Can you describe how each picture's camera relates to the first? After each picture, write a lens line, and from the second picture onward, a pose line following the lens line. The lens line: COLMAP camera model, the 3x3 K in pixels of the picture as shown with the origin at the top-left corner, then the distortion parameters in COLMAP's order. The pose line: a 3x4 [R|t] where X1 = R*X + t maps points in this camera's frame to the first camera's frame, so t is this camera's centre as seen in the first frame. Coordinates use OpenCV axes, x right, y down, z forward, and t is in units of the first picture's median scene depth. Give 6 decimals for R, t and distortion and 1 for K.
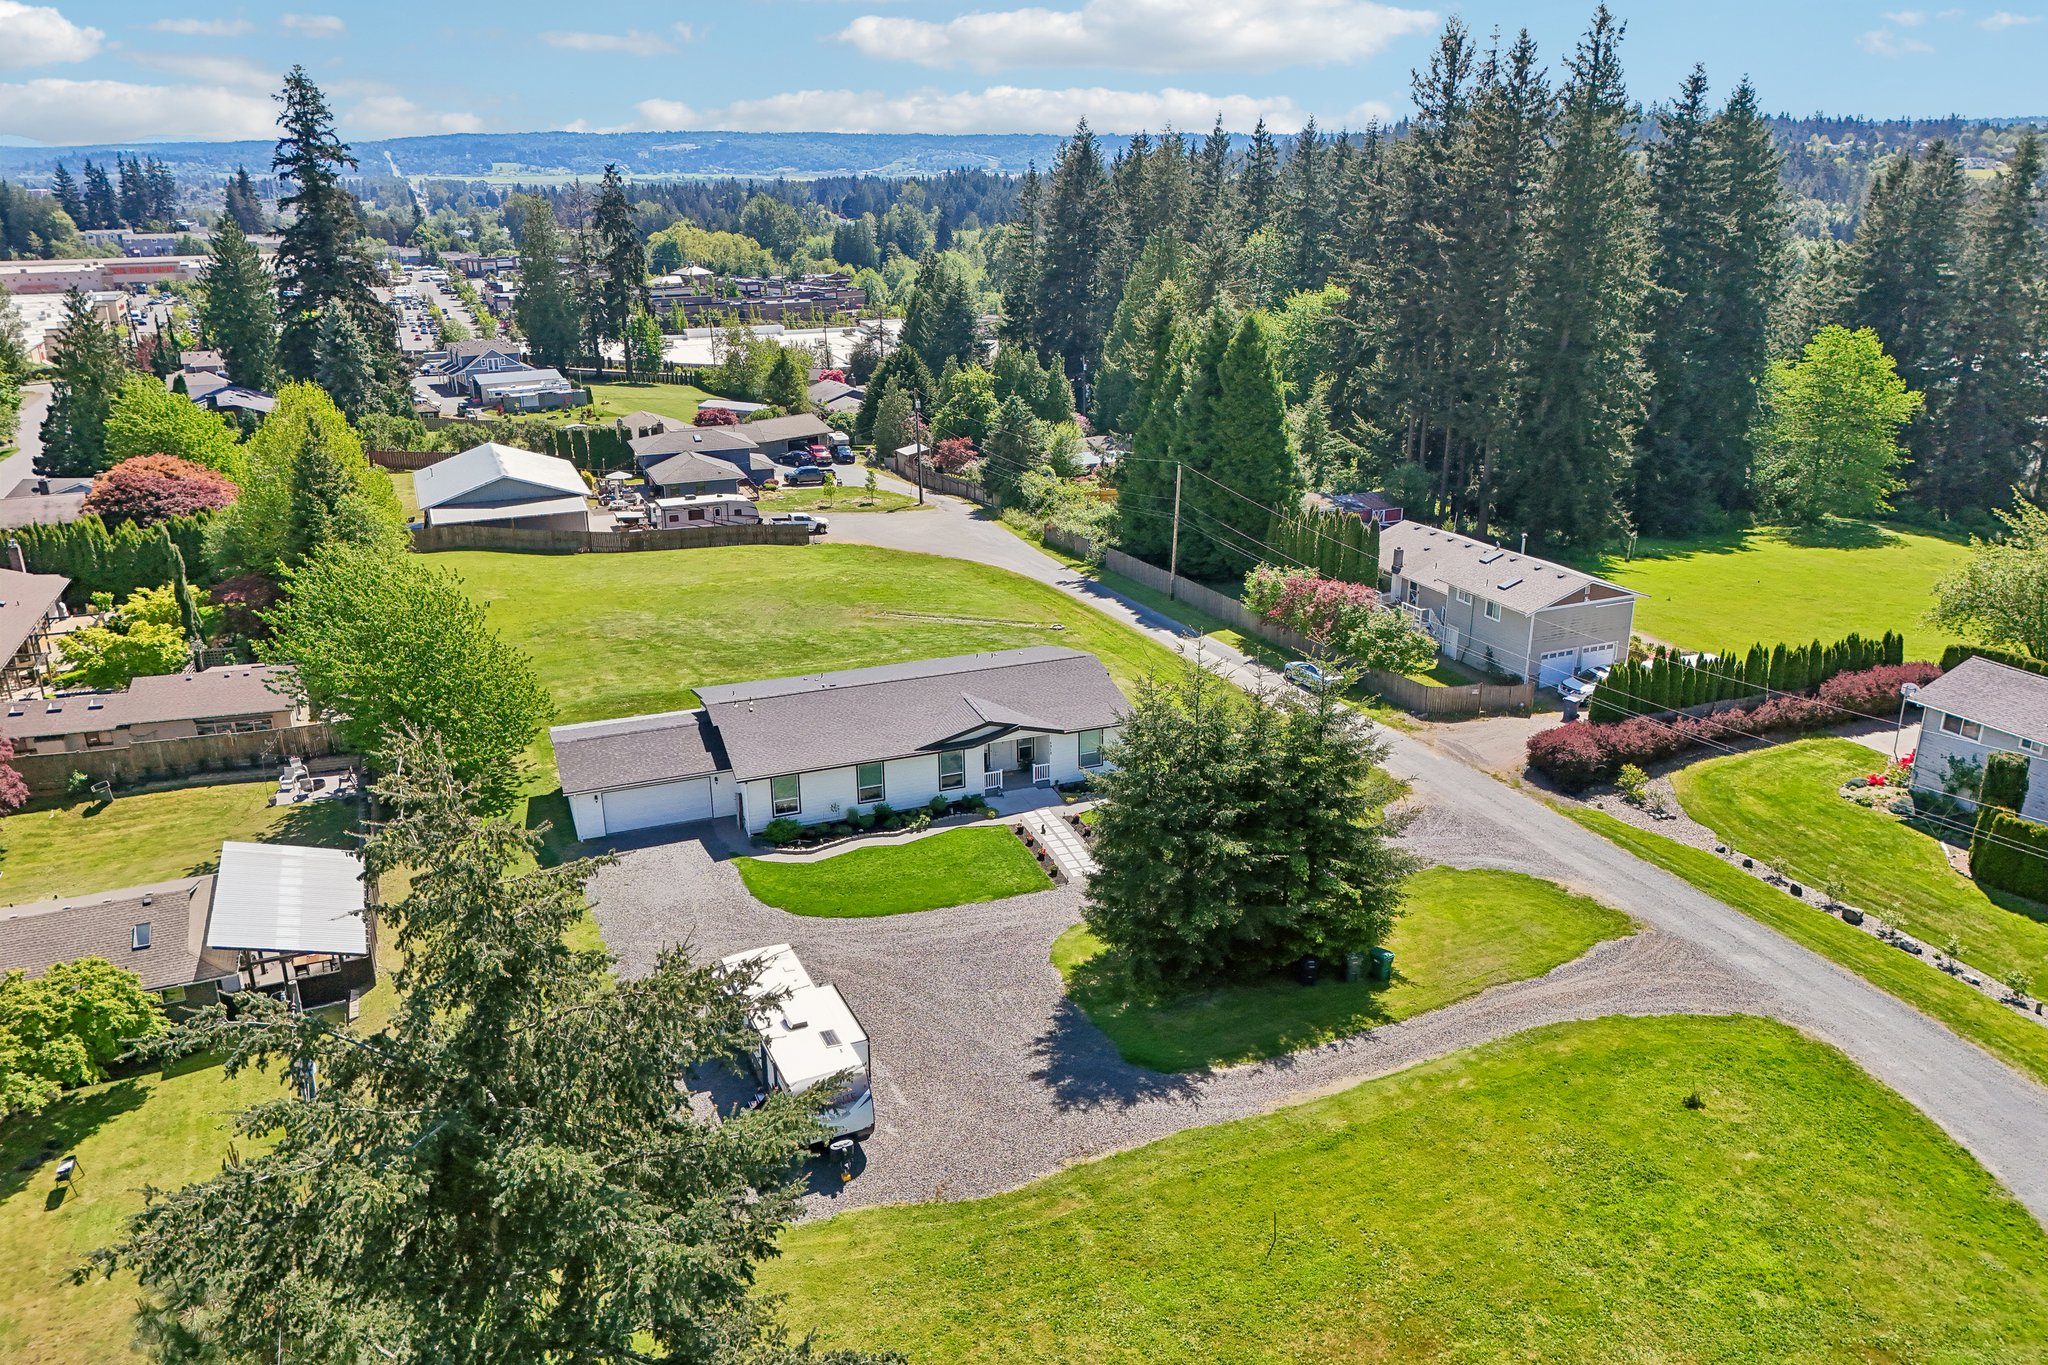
lens RADIAL K [[1505.8, 0, 1030.4], [0, 1505.8, 681.9], [0, 0, 1]] dist [0.073894, -0.079180]
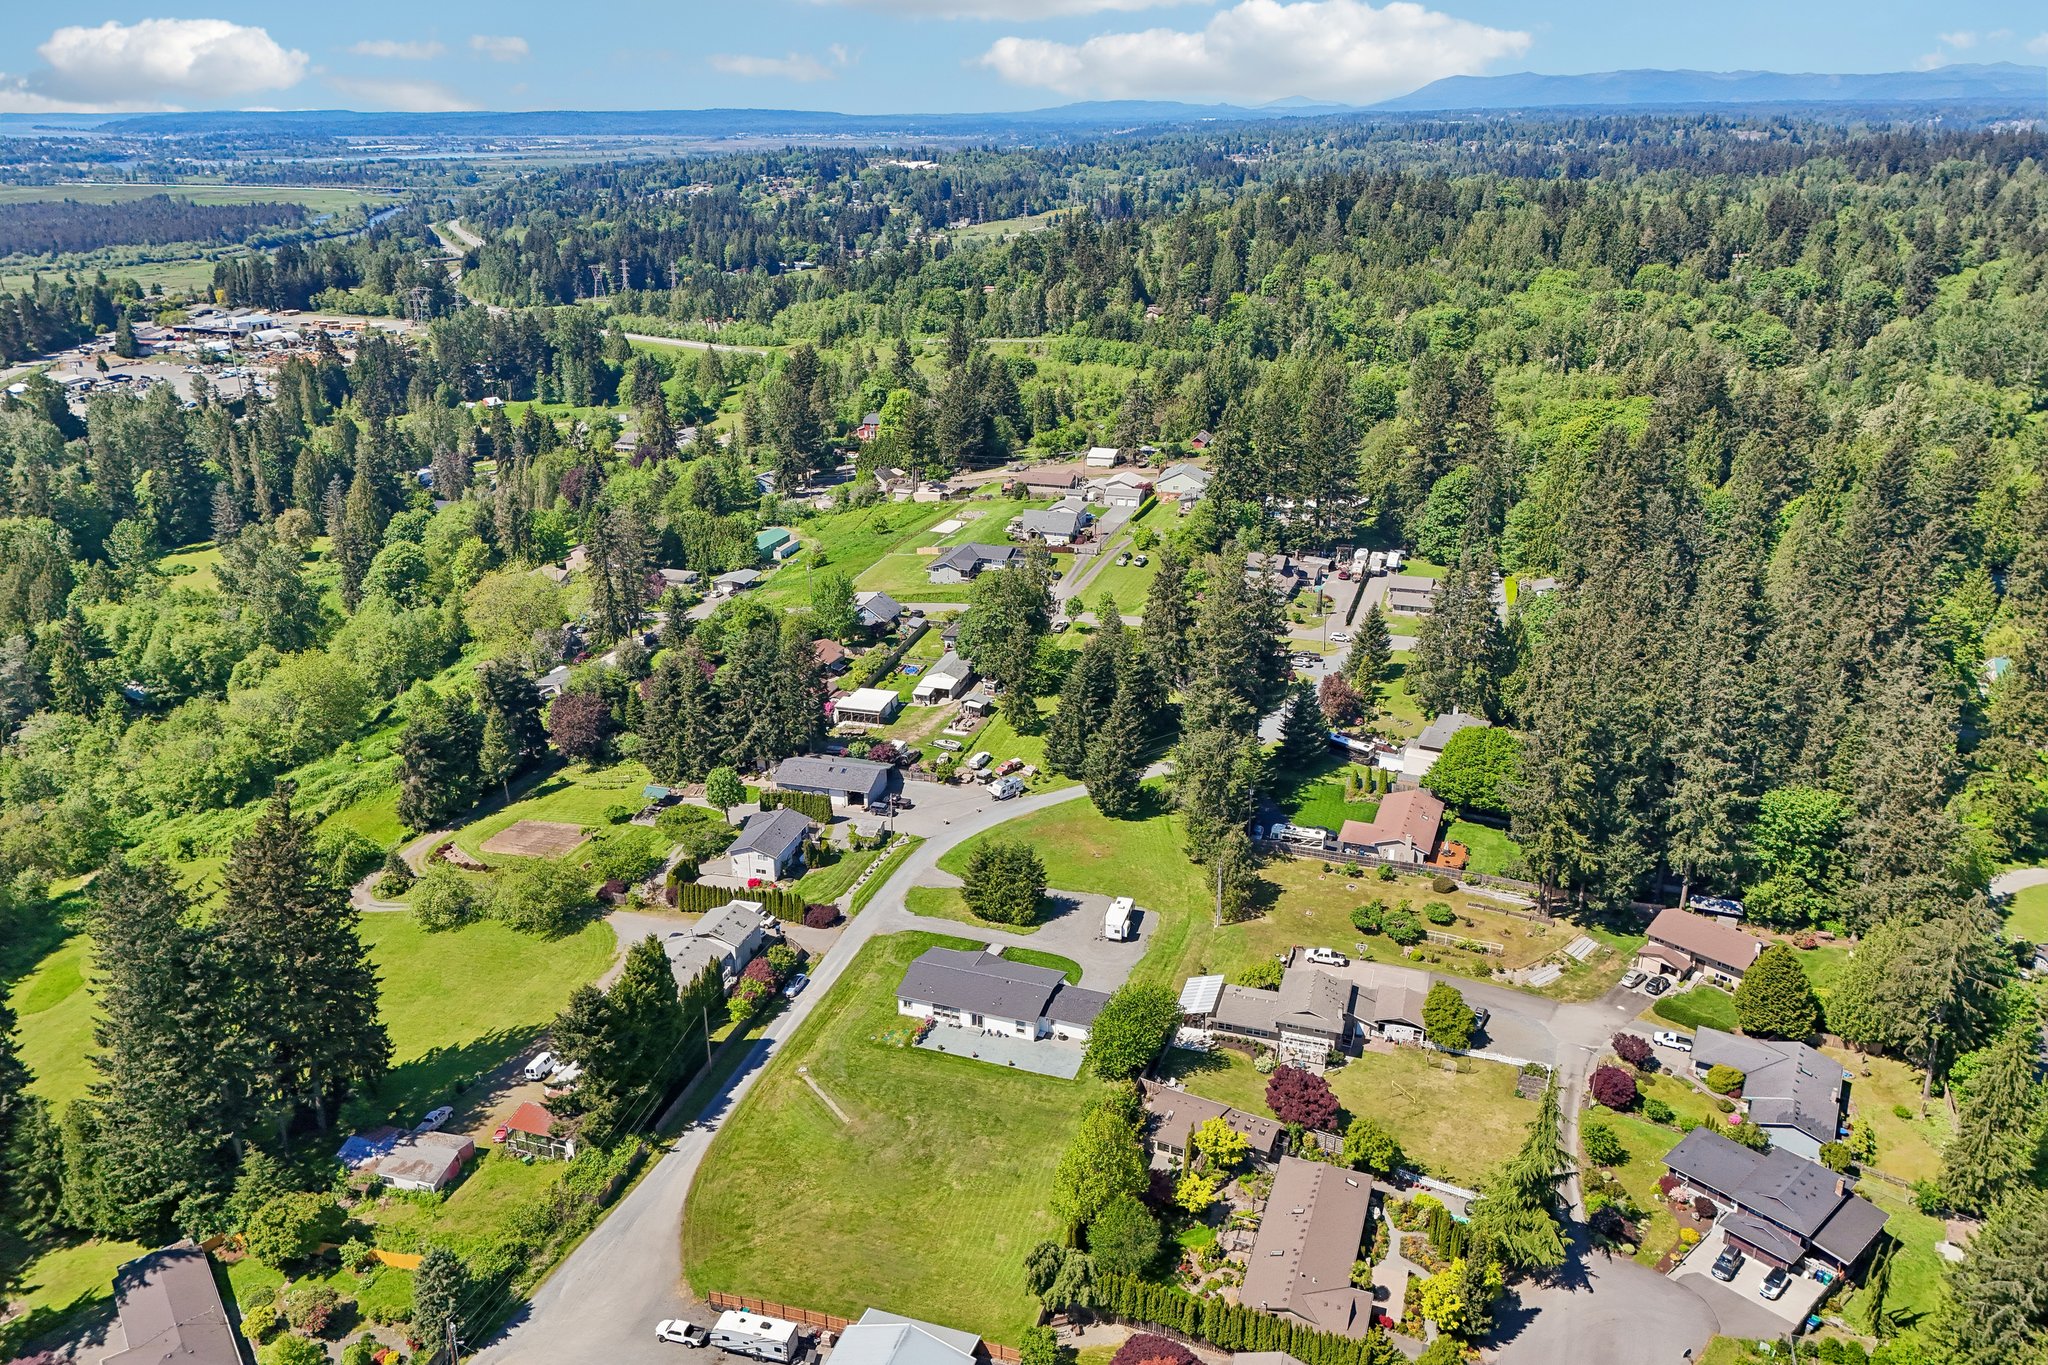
lens RADIAL K [[1505.8, 0, 1021.8], [0, 1505.8, 689.1], [0, 0, 1]] dist [0.073894, -0.079180]
pose [[-0.754182, -0.224629, 0.617050, -1.379055], [0.232119, 0.787814, 0.570499, -1.576555], [-0.614271, 0.573490, -0.542015, 1.744983]]
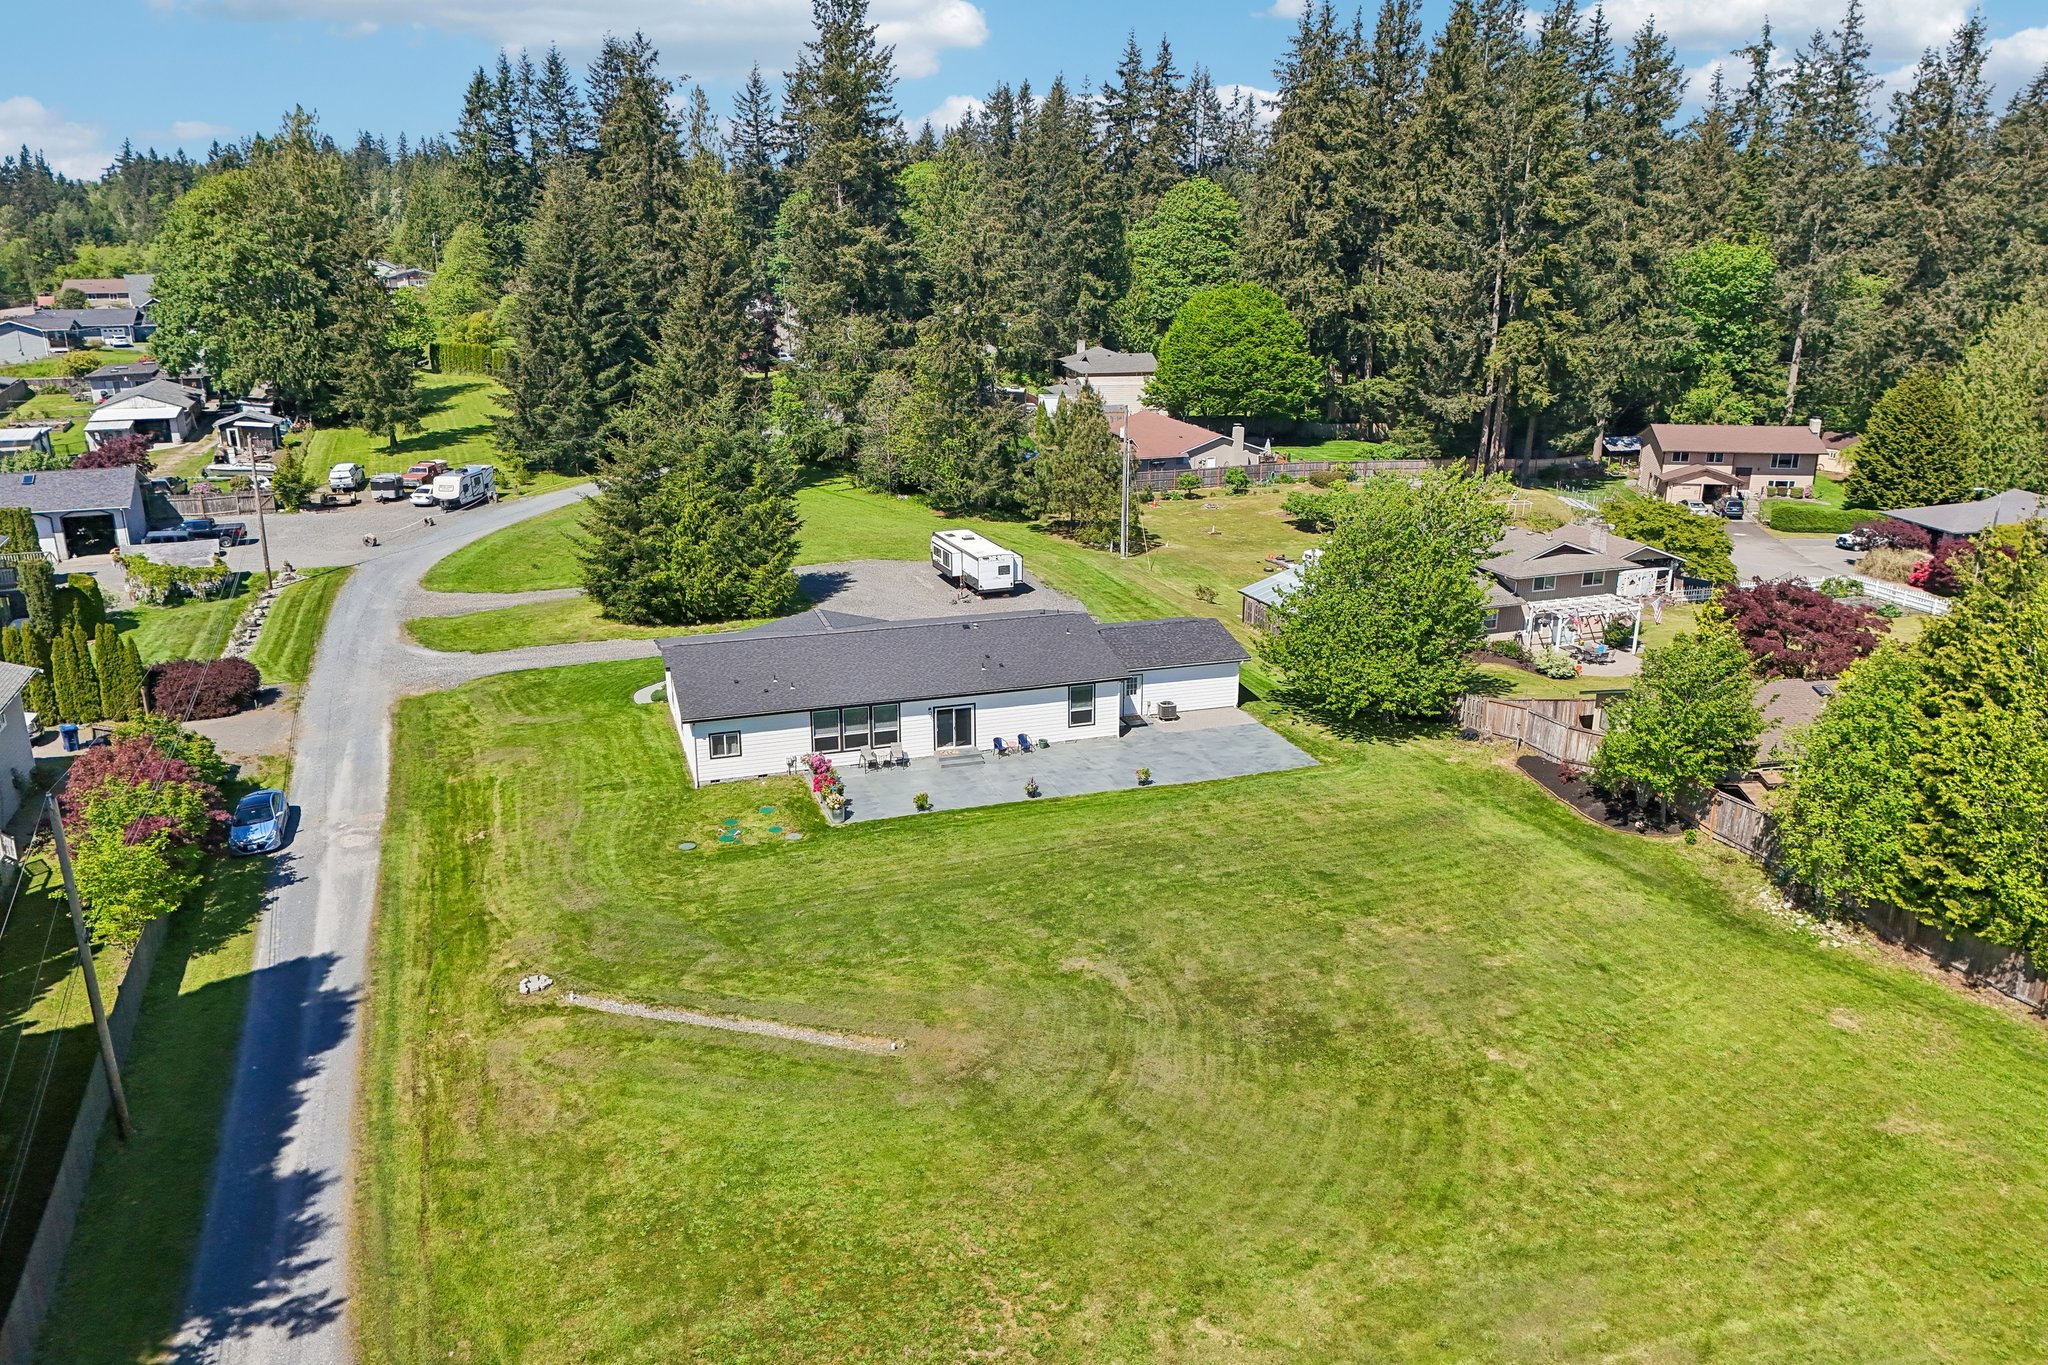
lens RADIAL K [[1505.8, 0, 1032.4], [0, 1505.8, 692.4], [0, 0, 1]] dist [0.073894, -0.079180]
pose [[-0.999202, -0.008594, 0.039005, -0.172742], [0.016806, 0.795442, 0.605797, -0.442892], [-0.036232, 0.605969, -0.794663, 1.454987]]
